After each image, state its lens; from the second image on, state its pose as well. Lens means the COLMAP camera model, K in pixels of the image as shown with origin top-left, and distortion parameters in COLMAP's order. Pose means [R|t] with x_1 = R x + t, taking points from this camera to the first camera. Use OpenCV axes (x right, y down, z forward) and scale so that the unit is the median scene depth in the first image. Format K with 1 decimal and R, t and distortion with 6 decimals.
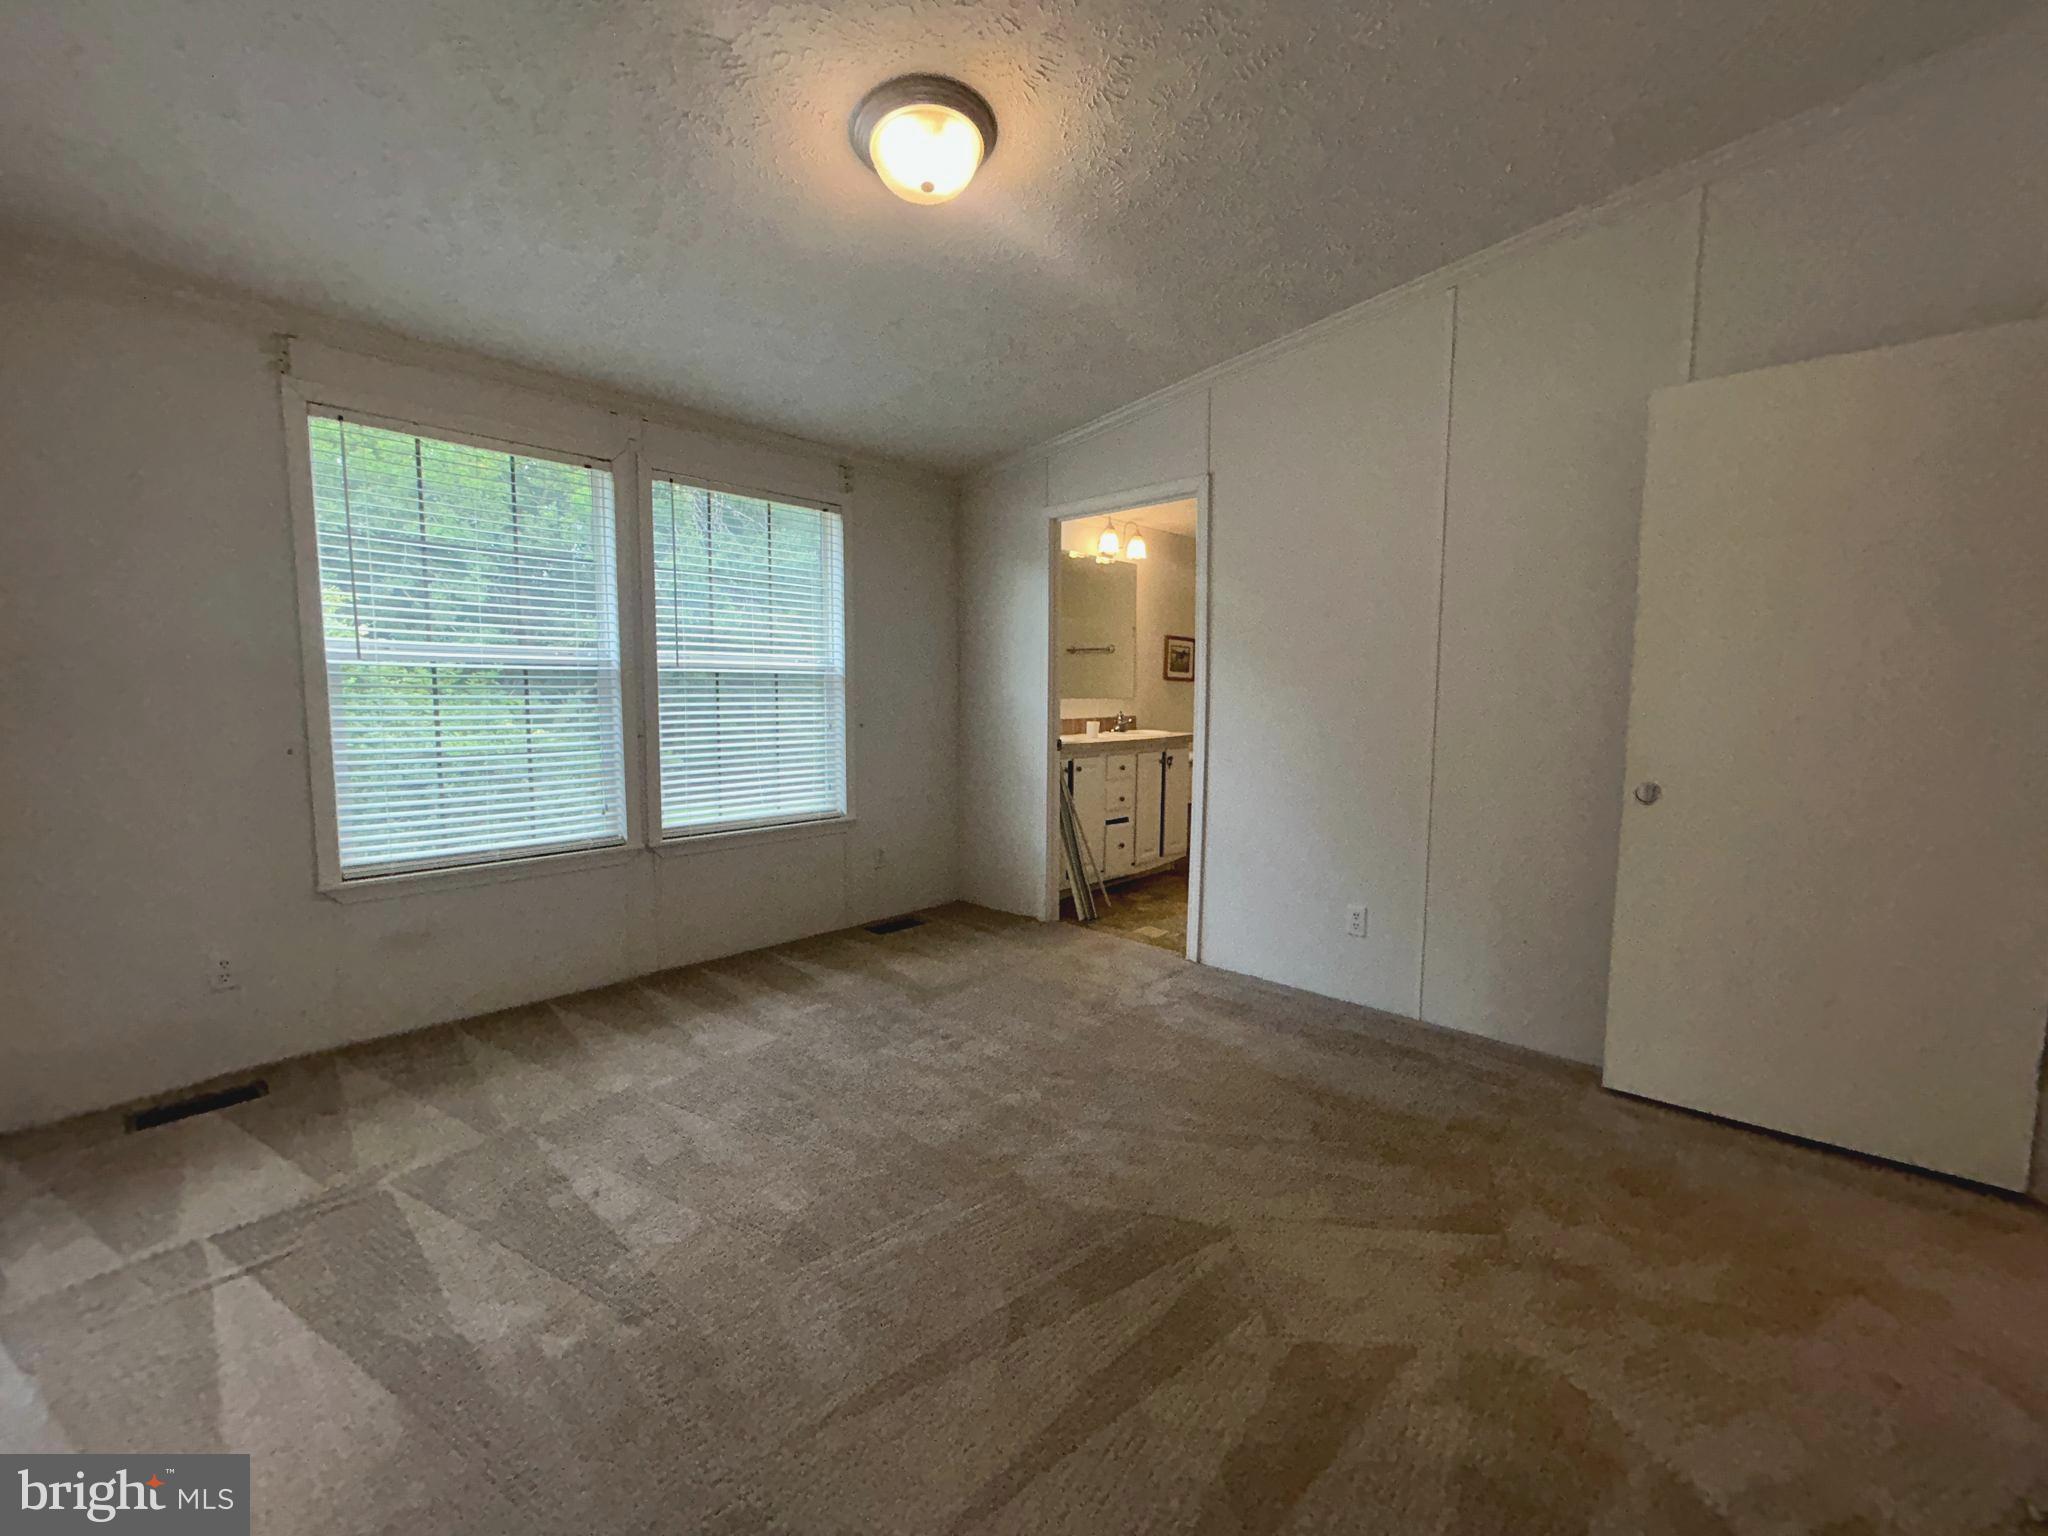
lens RADIAL K [[830.4, 0, 1012.5], [0, 830.4, 770.5], [0, 0, 1]] dist [-0.001853, 0.002279]
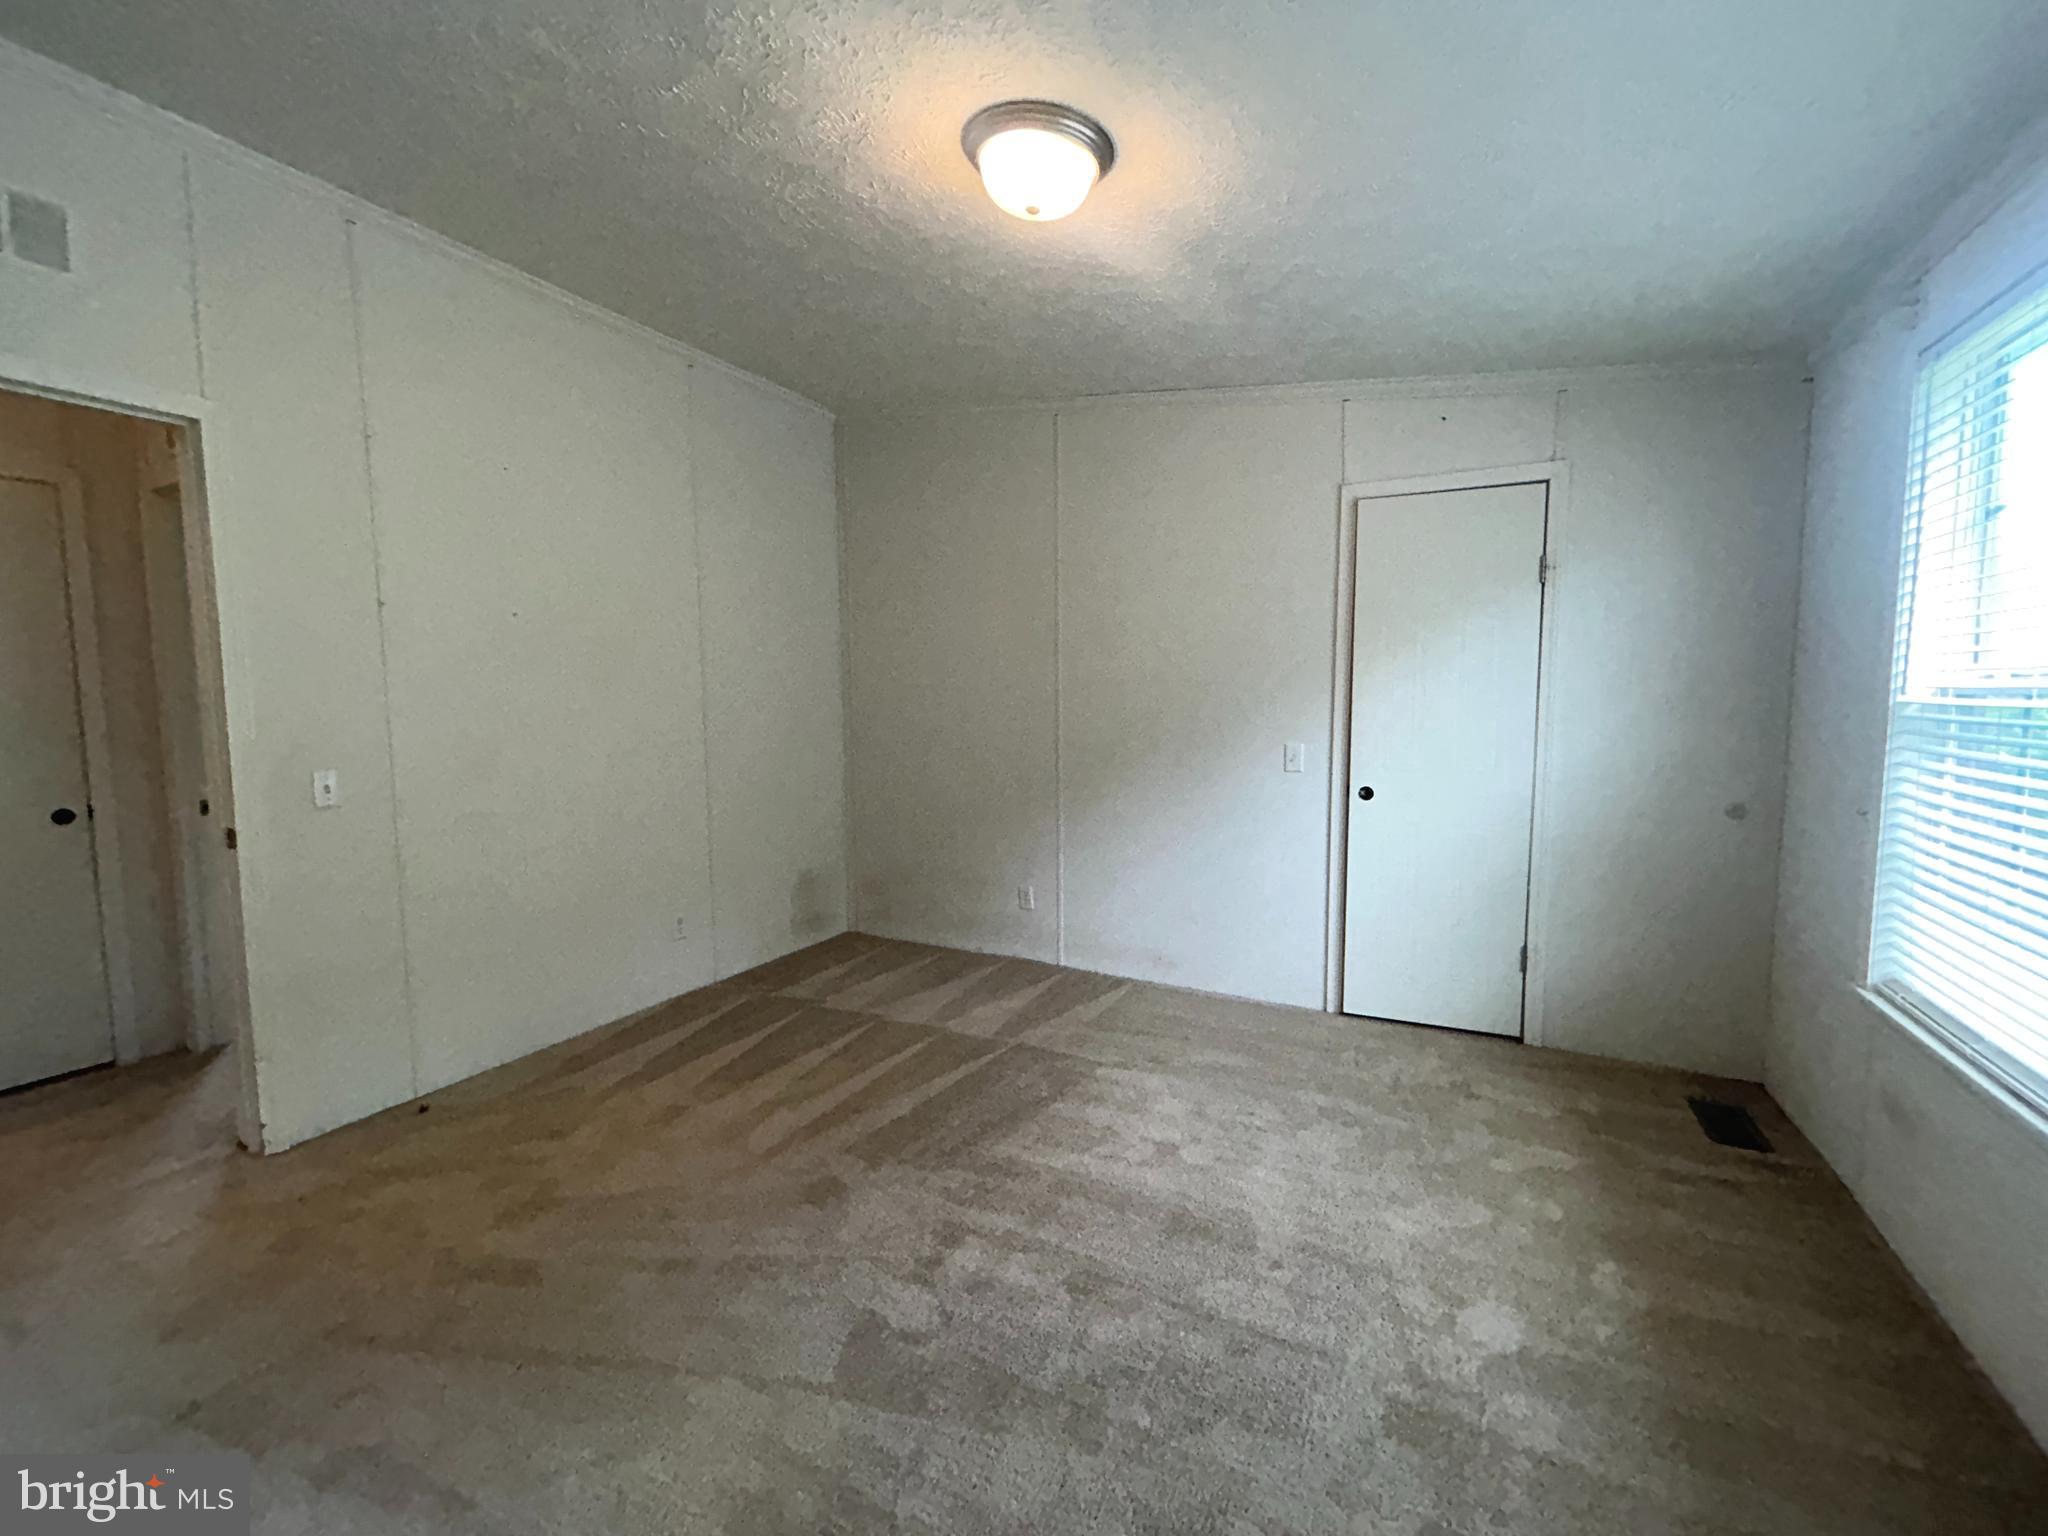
lens RADIAL K [[830.4, 0, 1025.8], [0, 830.4, 767.5], [0, 0, 1]] dist [-0.001853, 0.002279]
pose [[-0.961725, 0.031632, -0.272184, 0.111970], [-0.016909, 0.984570, 0.174170, -0.154759], [0.273493, 0.172106, -0.946351, 1.229246]]
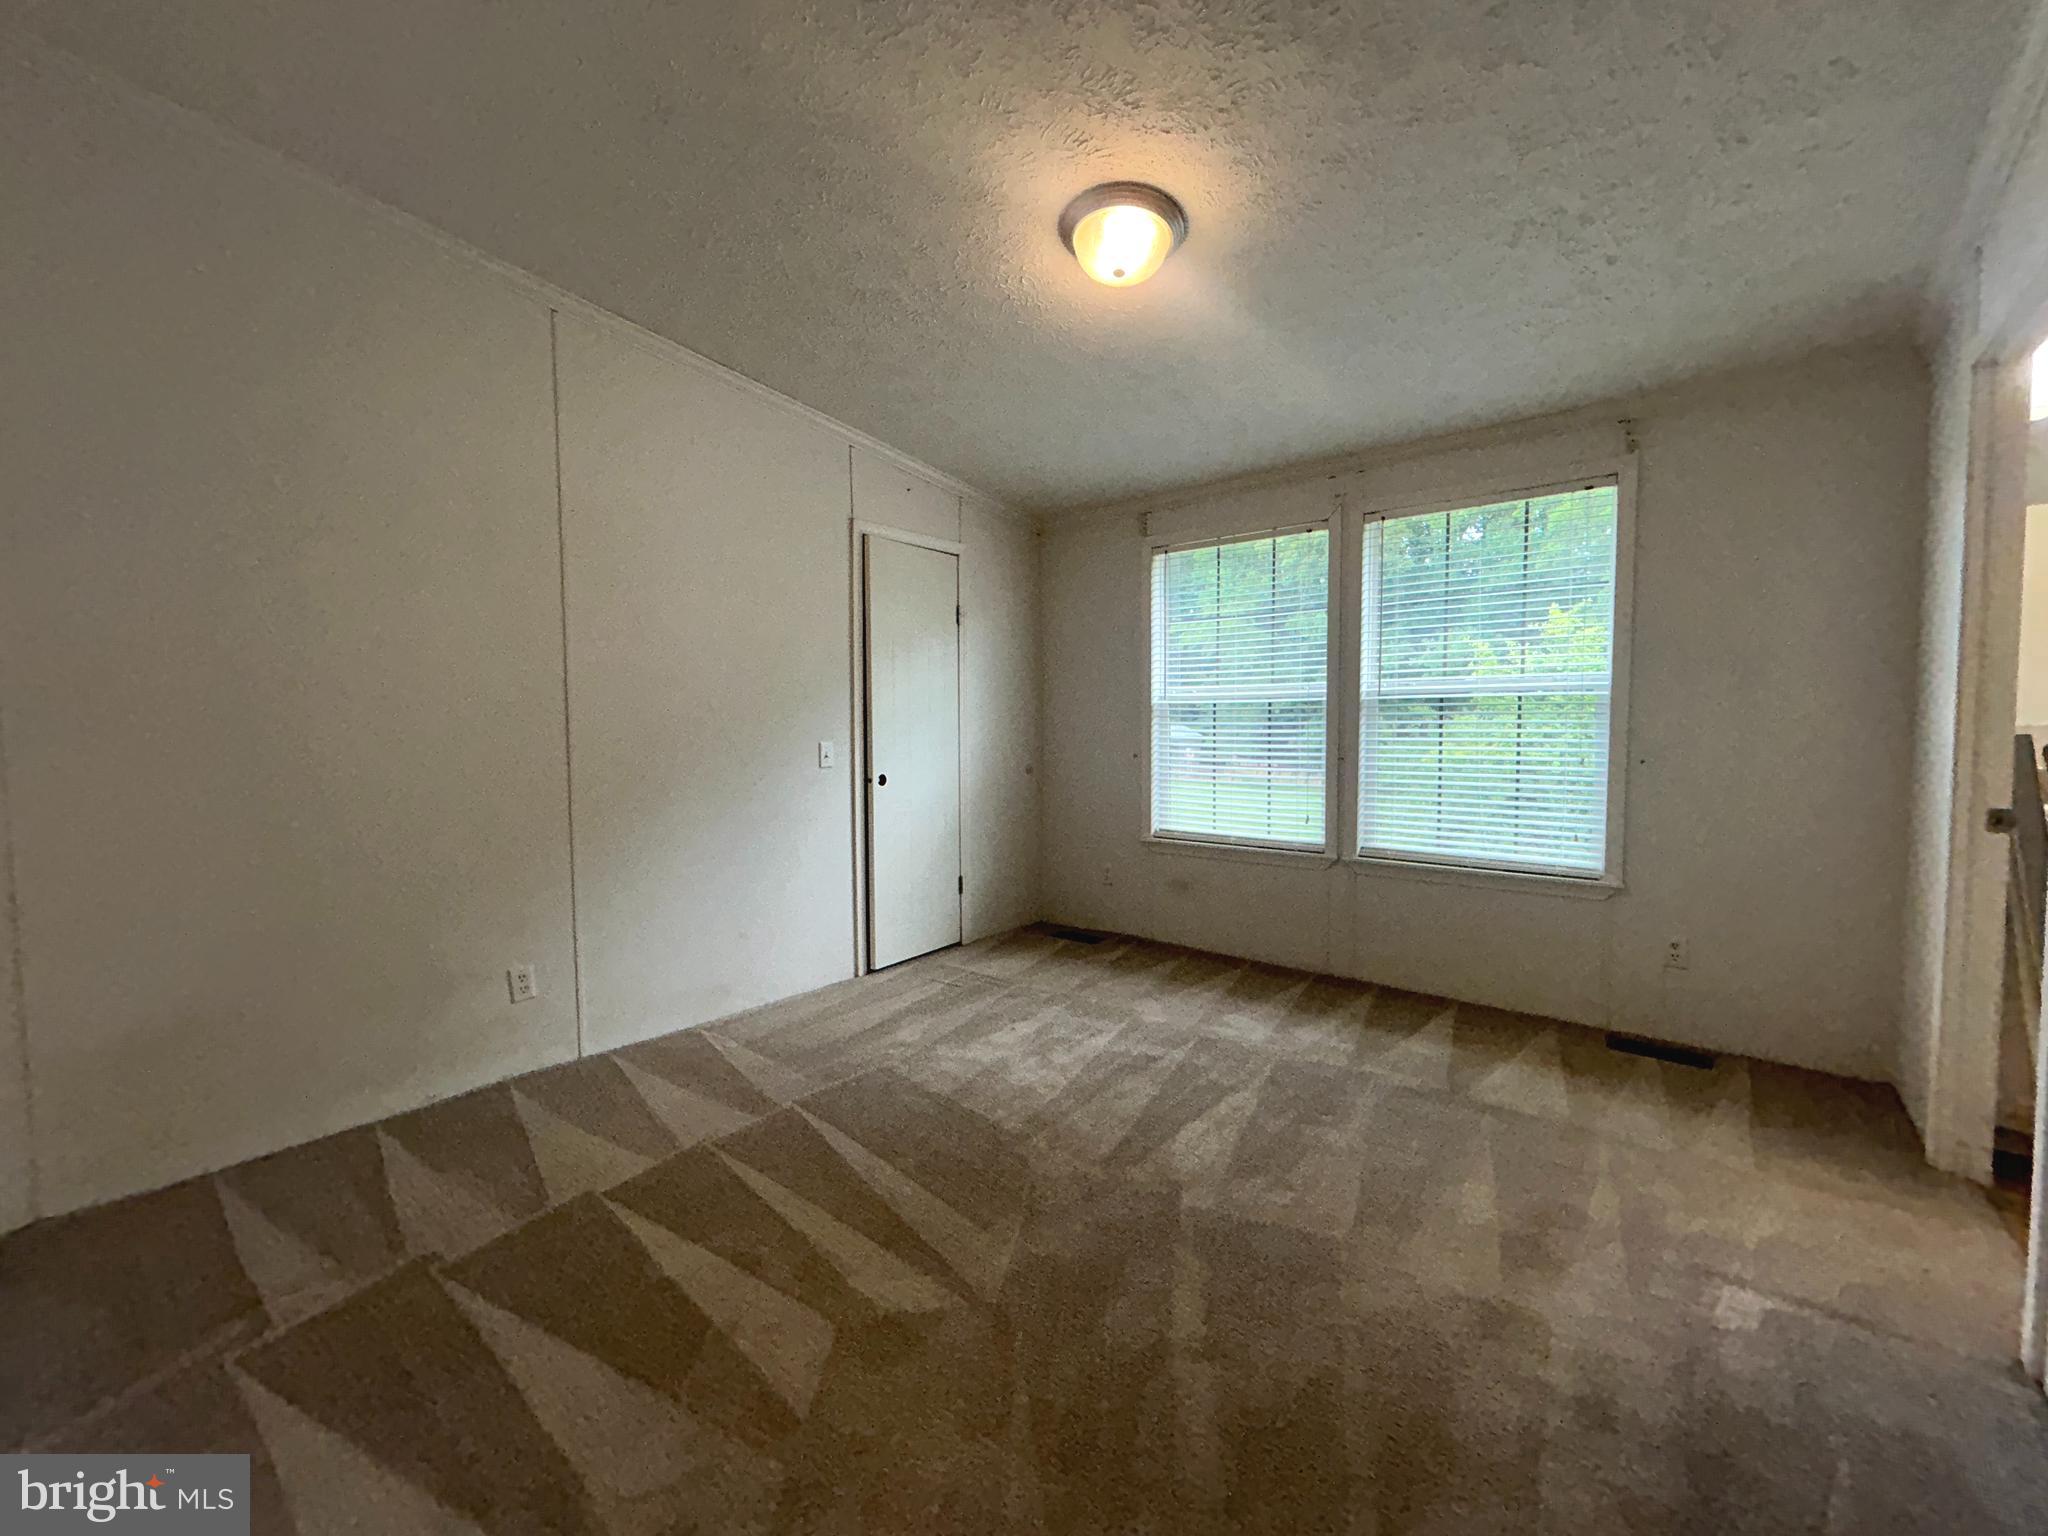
lens RADIAL K [[830.4, 0, 1013.2], [0, 830.4, 764.1], [0, 0, 1]] dist [-0.001853, 0.002279]
pose [[0.056346, 0.056470, -0.996813, 0.655869], [-0.081711, 0.995311, 0.051766, -0.057466], [0.995062, 0.078534, 0.060696, 0.514030]]
